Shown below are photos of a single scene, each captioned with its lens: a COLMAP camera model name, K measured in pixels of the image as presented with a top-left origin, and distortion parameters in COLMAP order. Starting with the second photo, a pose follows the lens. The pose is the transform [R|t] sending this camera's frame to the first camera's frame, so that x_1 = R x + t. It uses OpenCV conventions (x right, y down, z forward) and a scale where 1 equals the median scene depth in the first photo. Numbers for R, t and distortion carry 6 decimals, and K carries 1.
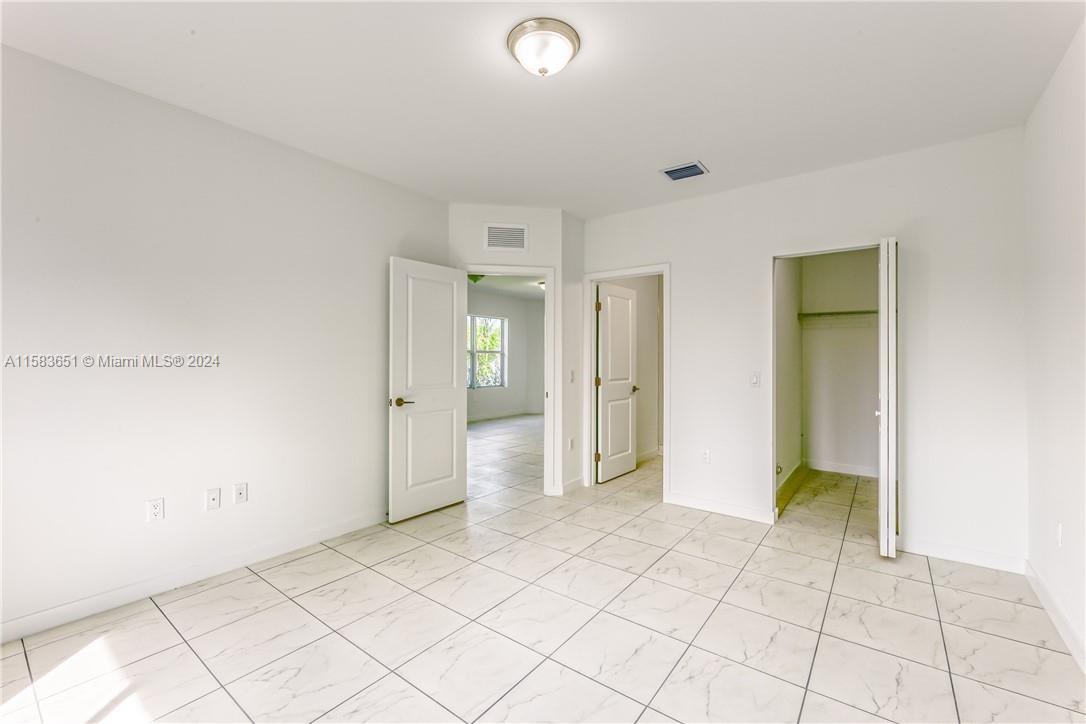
lens RADIAL K [[459.1, 0, 549.1], [0, 459.1, 364.8], [0, 0, 1]] dist [0.002192, 0.000268]
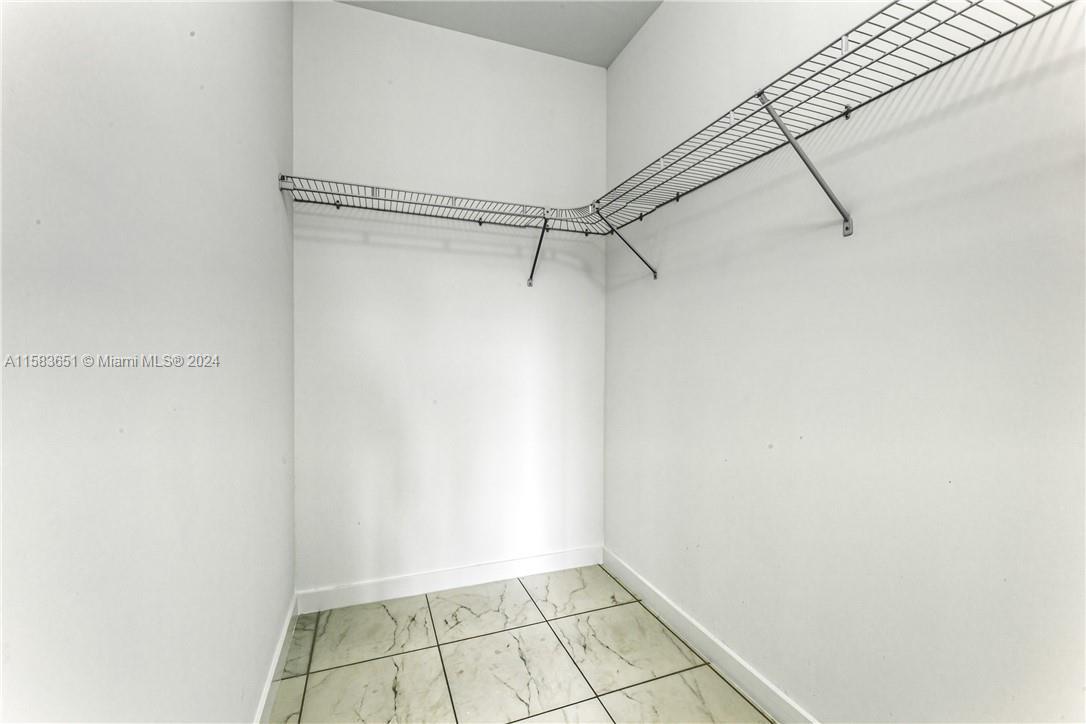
lens RADIAL K [[459.1, 0, 544.2], [0, 459.1, 358.8], [0, 0, 1]] dist [0.002192, 0.000268]
pose [[0.528733, -0.007446, 0.848755, 0.147201], [0.002535, 0.999971, 0.007193, 0.023056], [-0.848784, -0.001652, 0.528737, 0.272406]]
